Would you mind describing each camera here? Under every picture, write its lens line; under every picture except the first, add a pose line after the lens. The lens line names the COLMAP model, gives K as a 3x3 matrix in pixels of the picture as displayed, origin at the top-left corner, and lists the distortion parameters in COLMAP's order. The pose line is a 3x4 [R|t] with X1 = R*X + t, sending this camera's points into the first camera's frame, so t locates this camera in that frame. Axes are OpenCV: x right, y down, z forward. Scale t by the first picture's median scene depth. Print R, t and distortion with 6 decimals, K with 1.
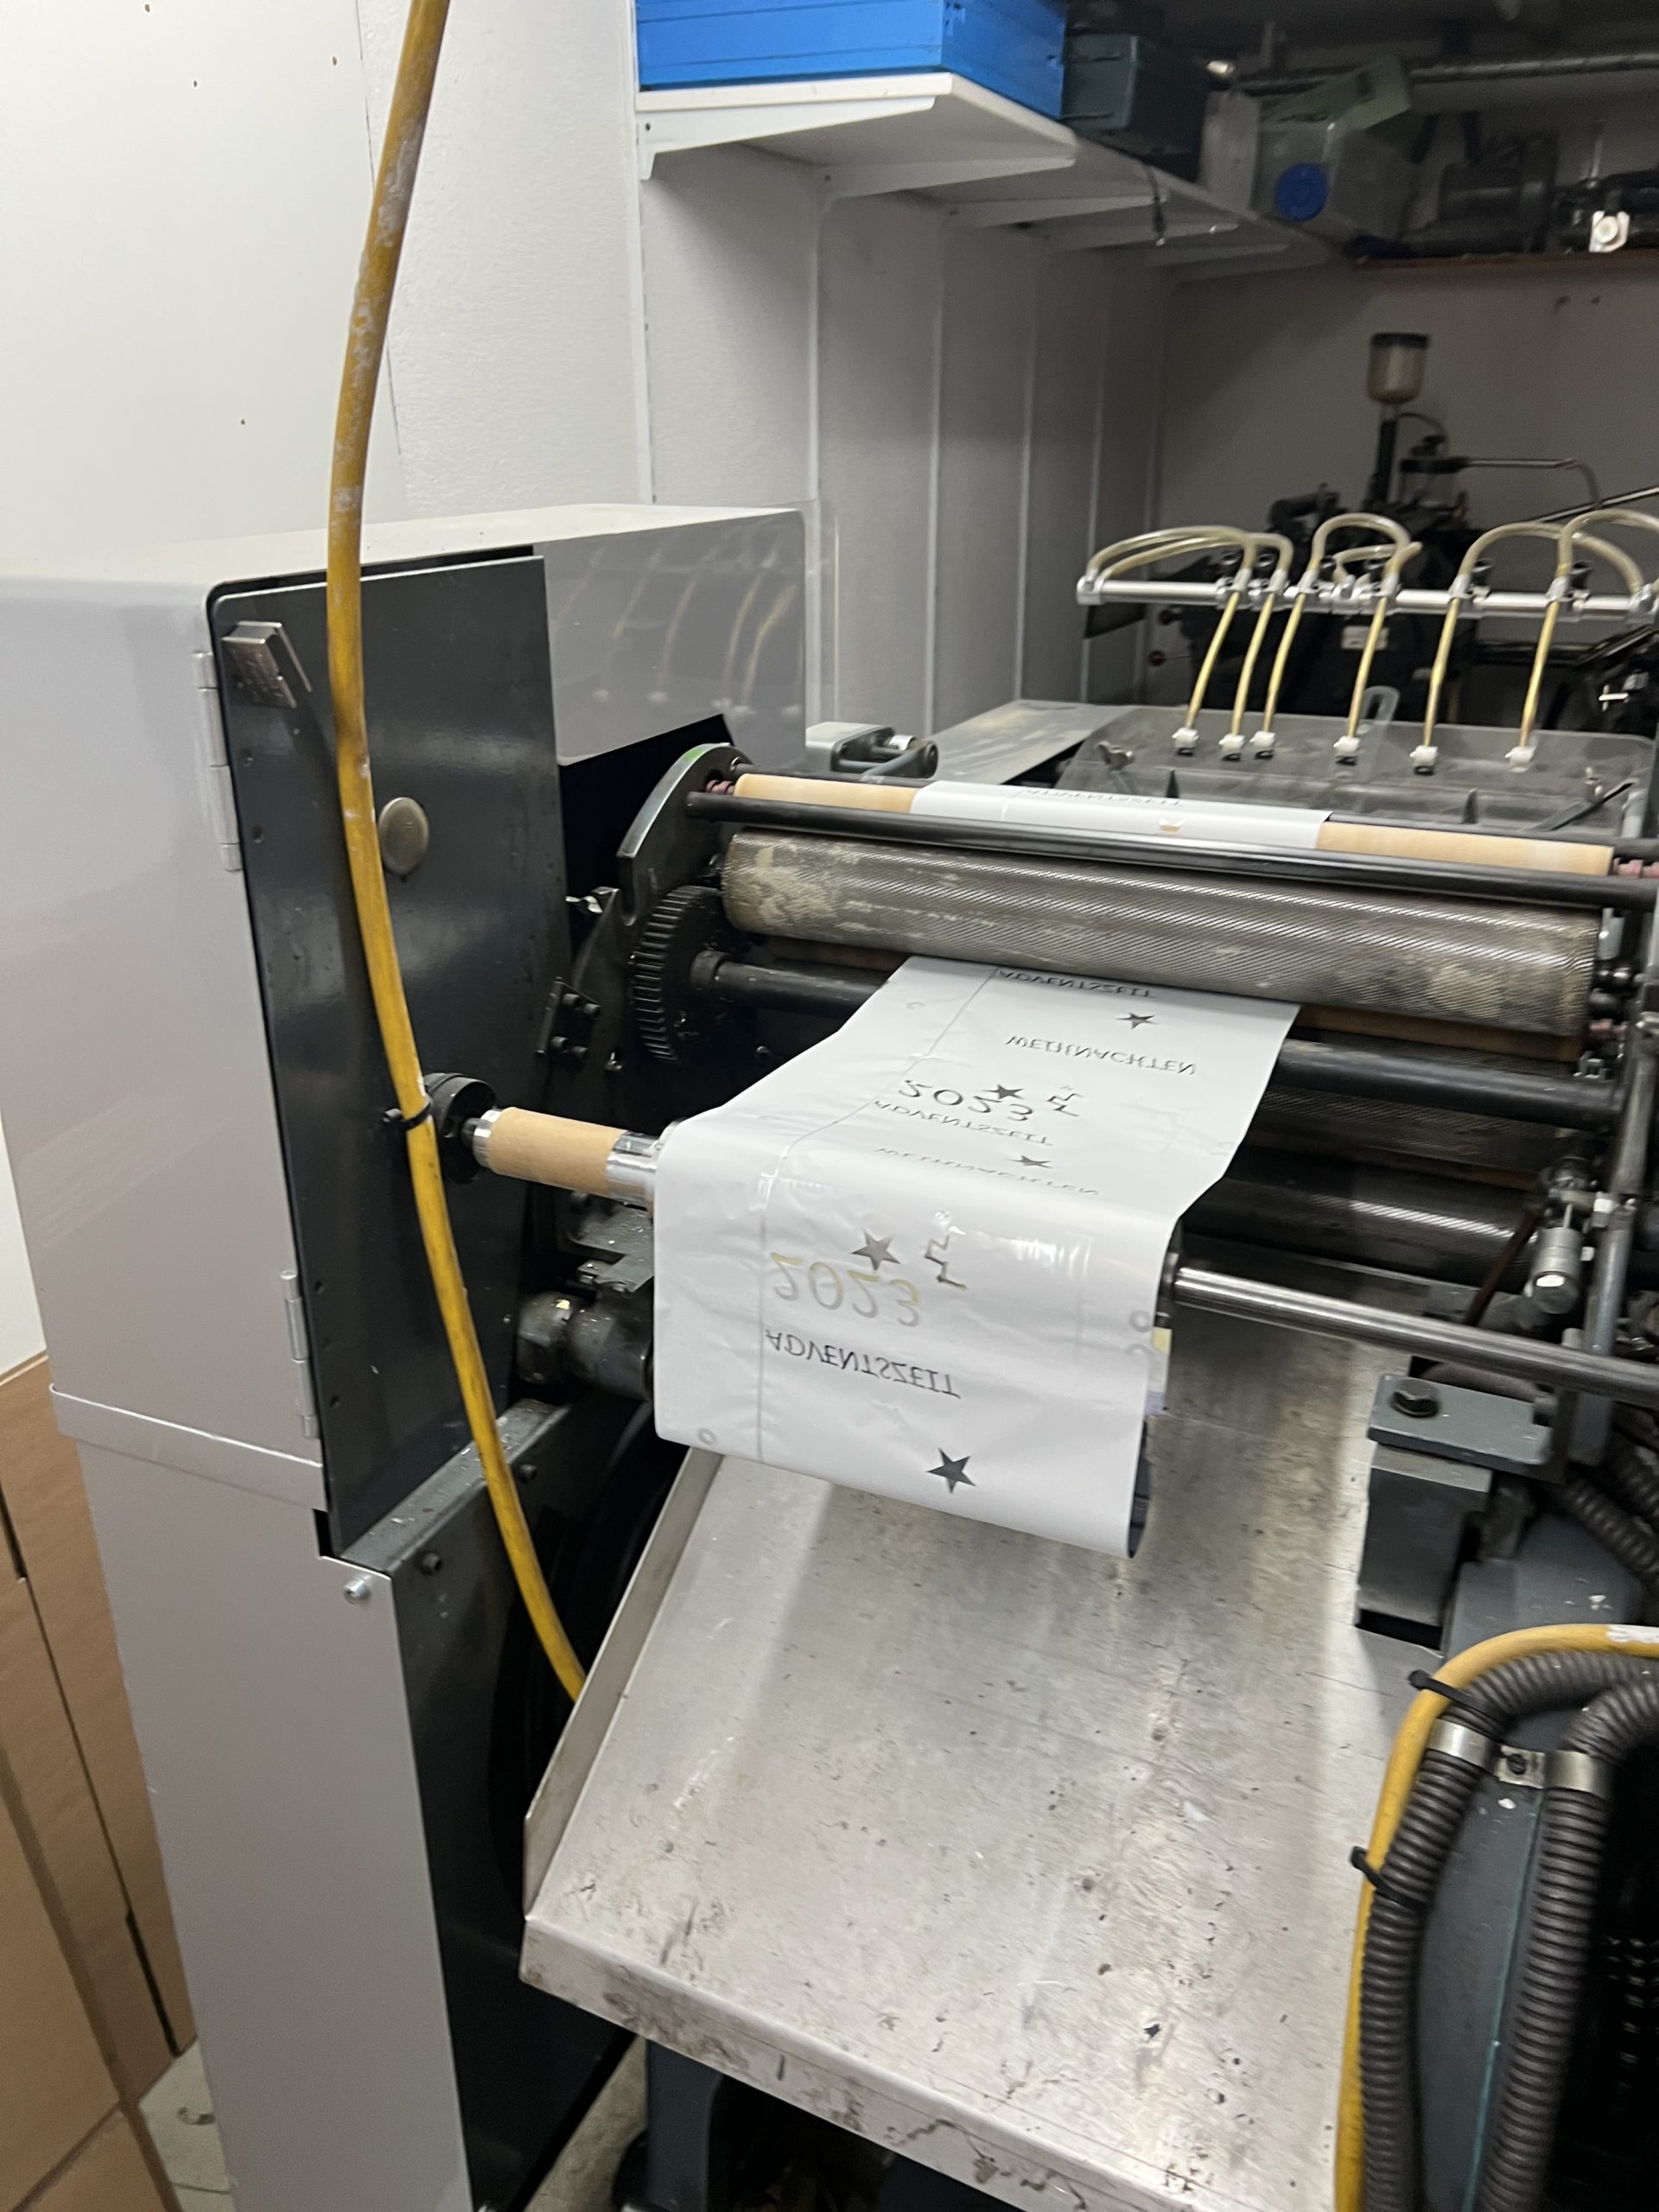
lens RADIAL K [[1685.4, 0, 835.3], [0, 1685.4, 1109.5], [0, 0, 1]] dist [0.063260, -0.077186]
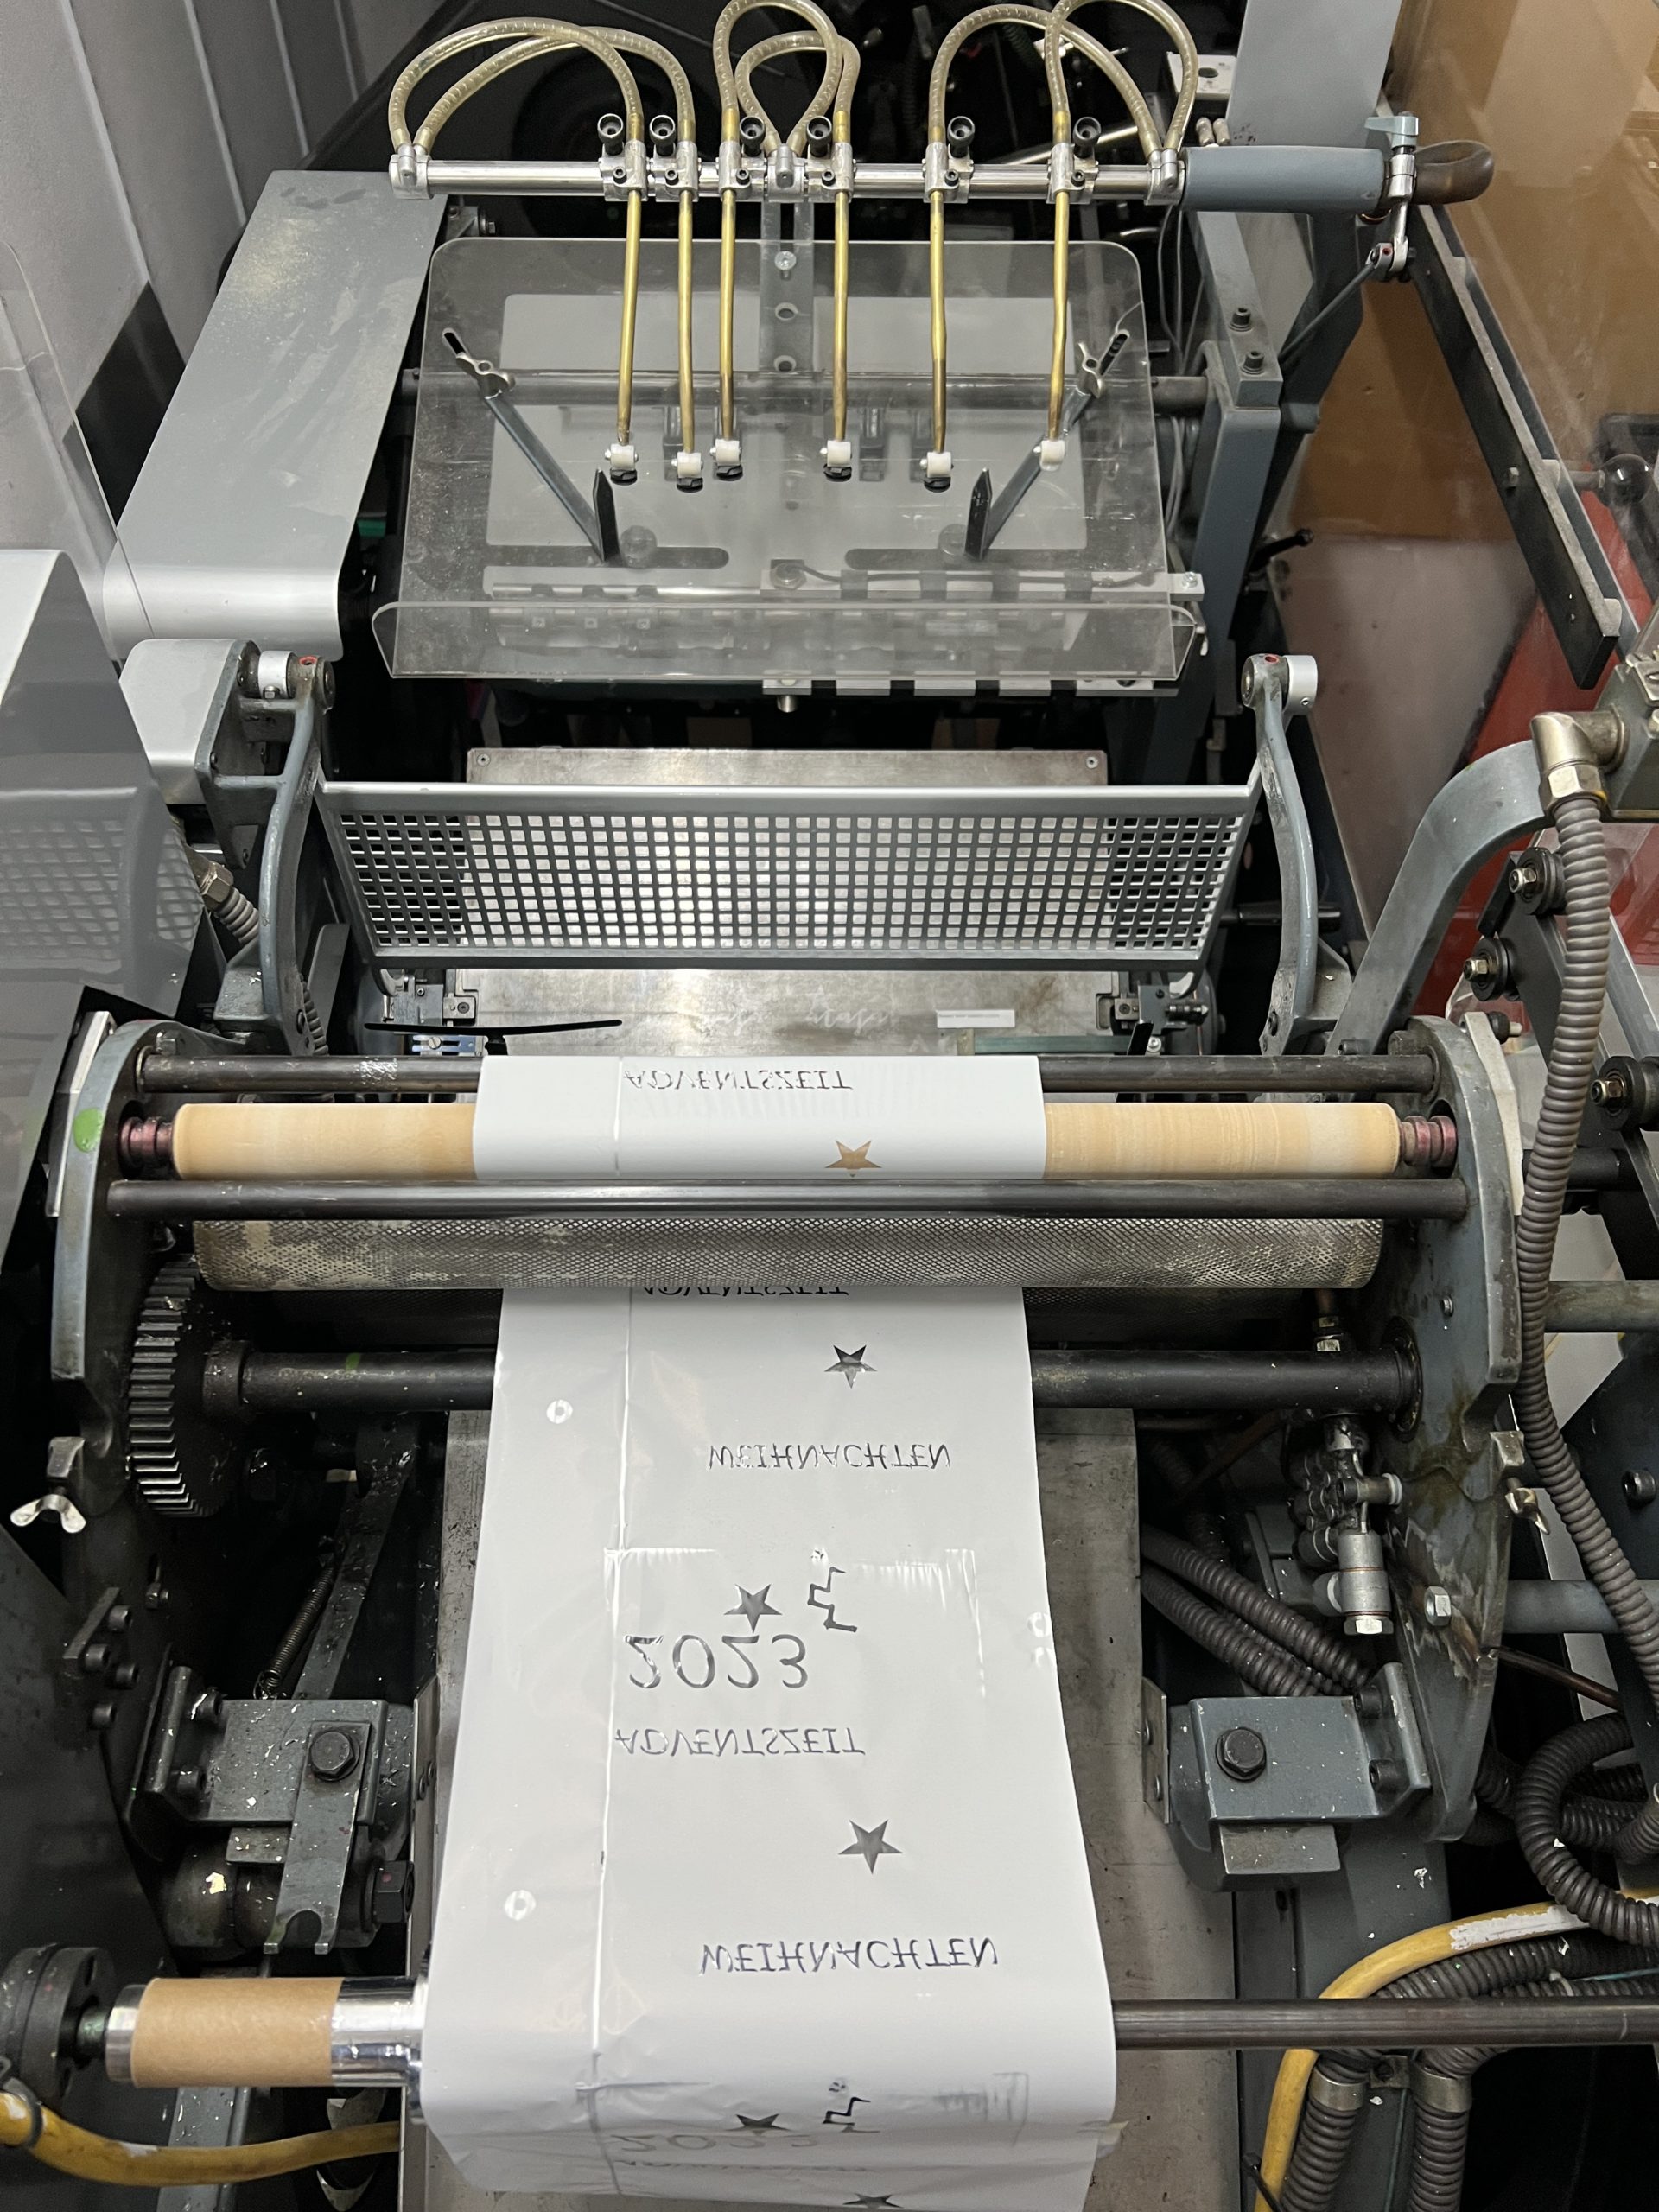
lens RADIAL K [[1685.4, 0, 835.3], [0, 1685.4, 1109.5], [0, 0, 1]] dist [0.063260, -0.077186]
pose [[0.900677, -0.331008, 0.281450, -0.008421], [0.141864, 0.836309, 0.529586, -0.544352], [-0.410677, -0.437059, 0.800203, 0.405465]]
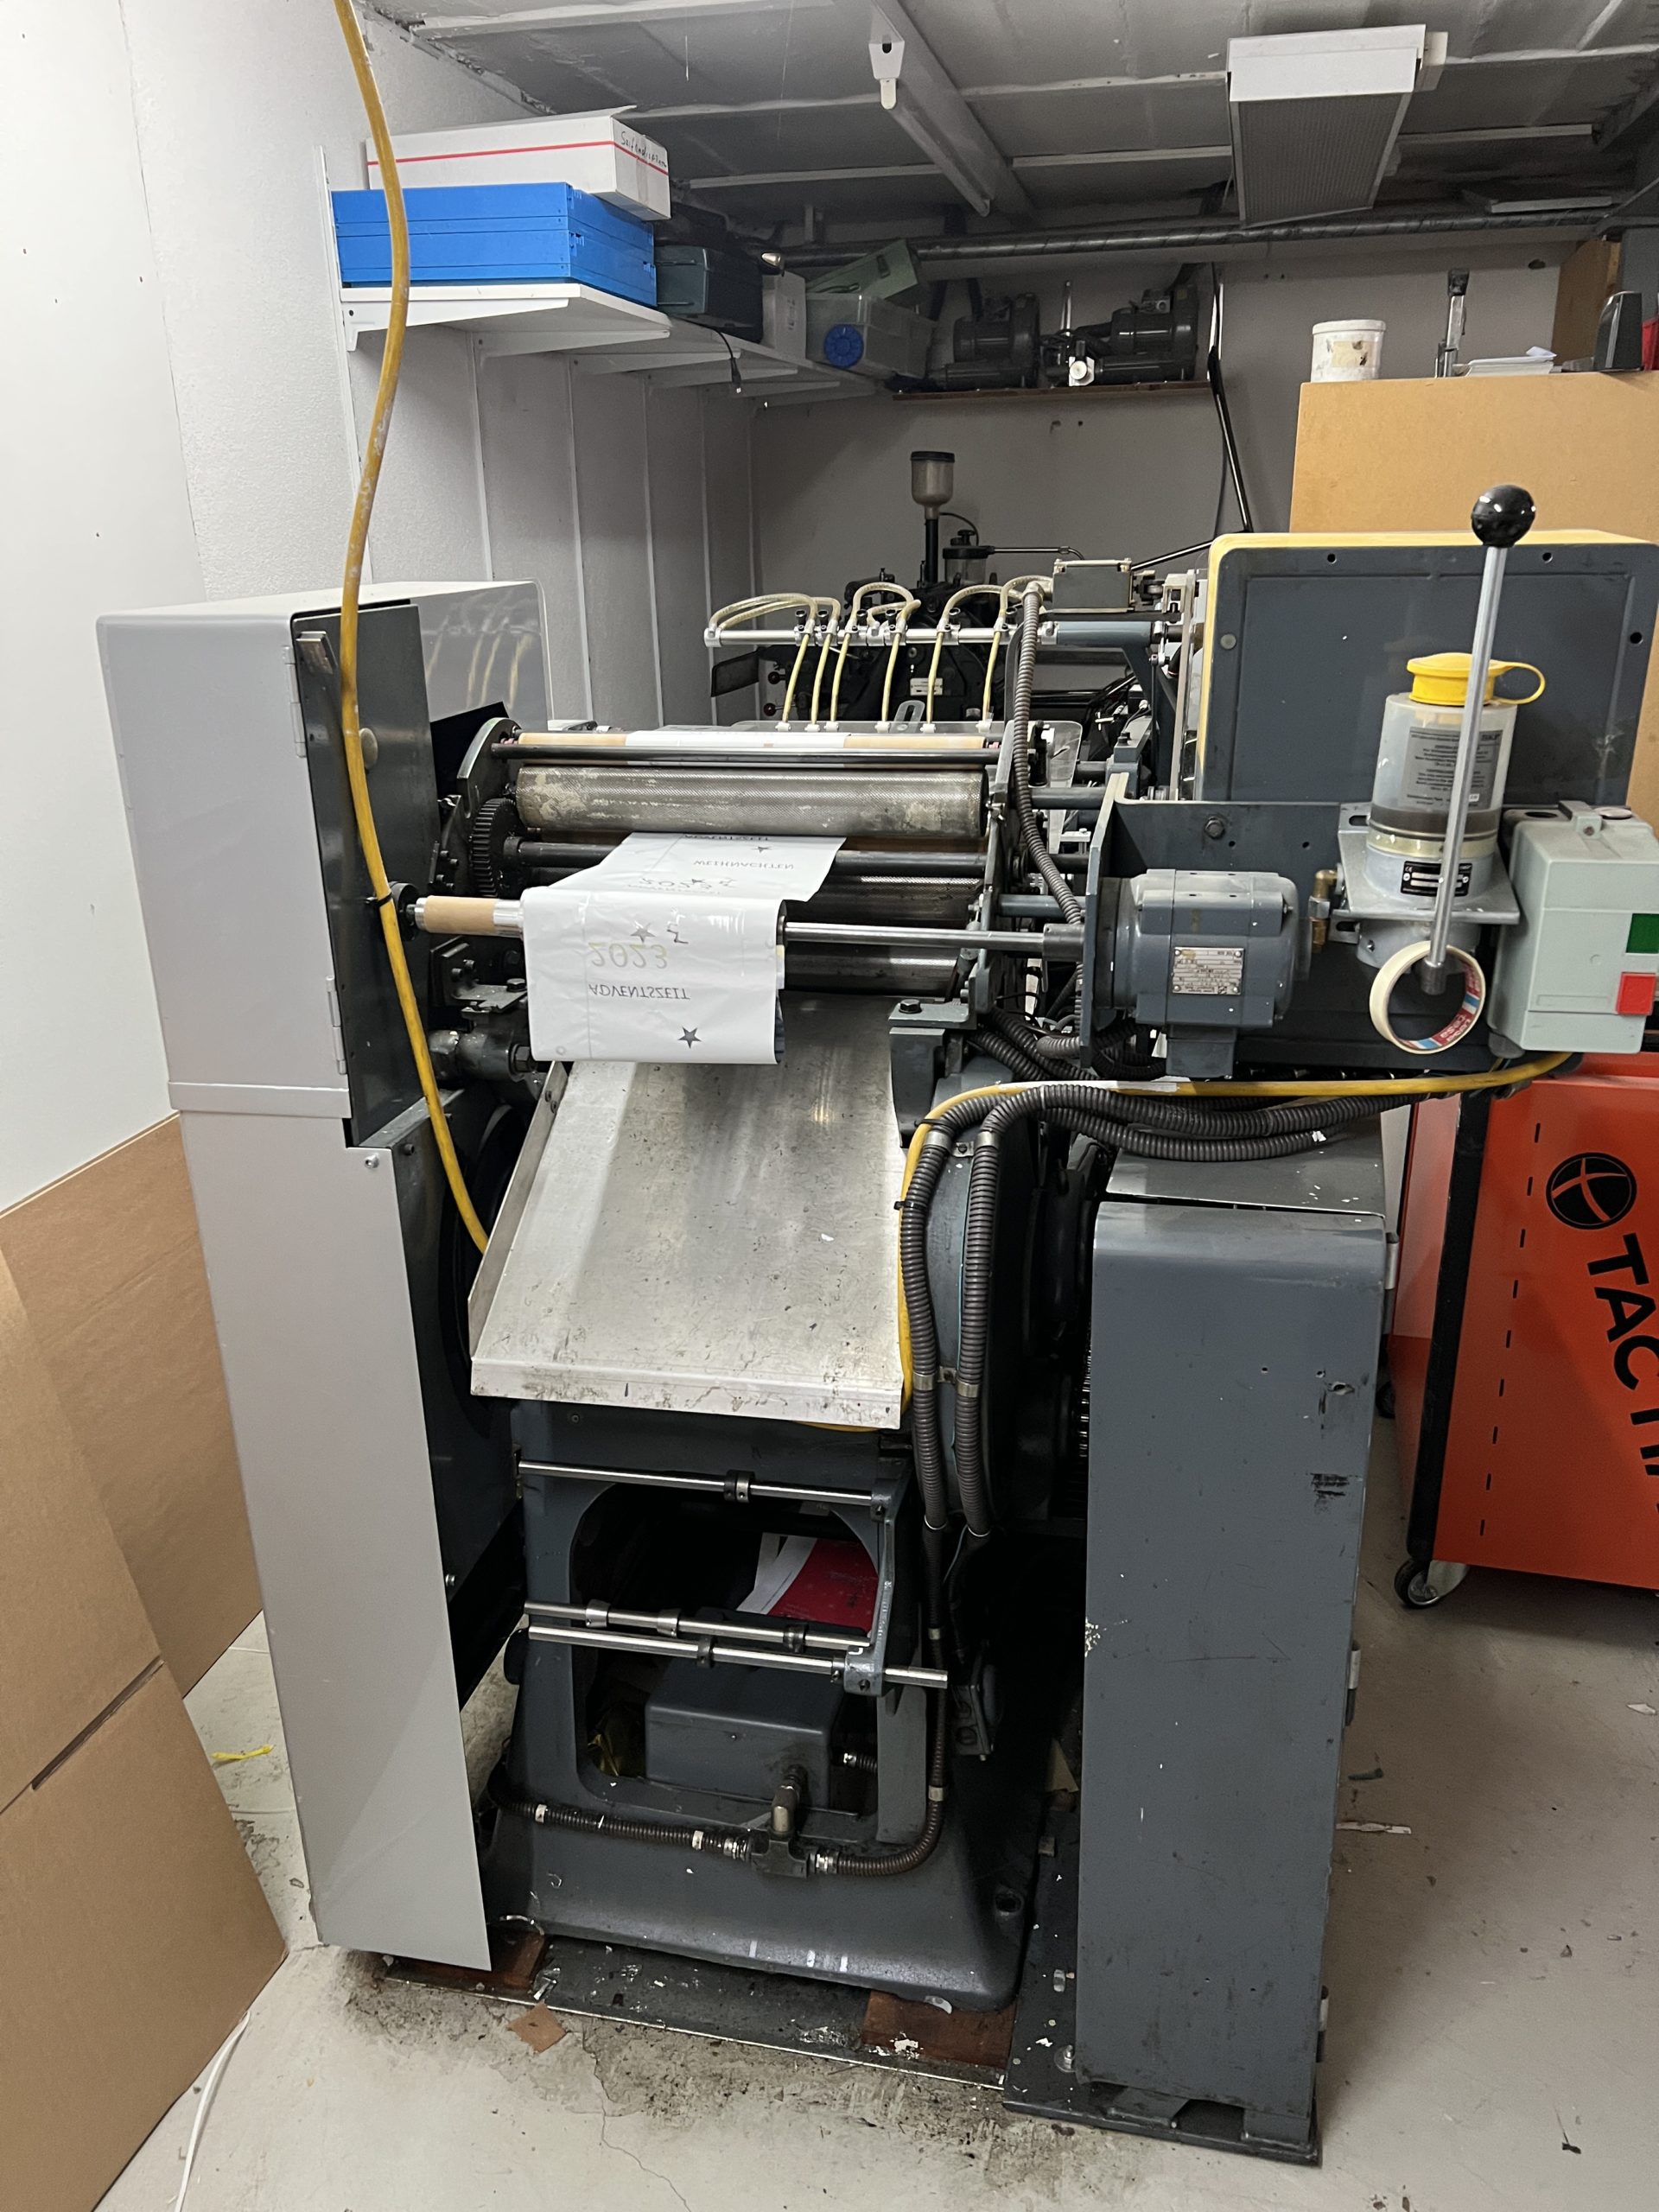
lens RADIAL K [[1672.3, 0, 855.1], [0, 1672.3, 1133.7], [0, 0, 1]] dist [0.145906, -0.342239]
pose [[0.974314, -0.089883, 0.206479, -0.124150], [0.097286, 0.994918, -0.025965, 0.300941], [-0.203096, 0.045385, 0.978106, -0.770896]]
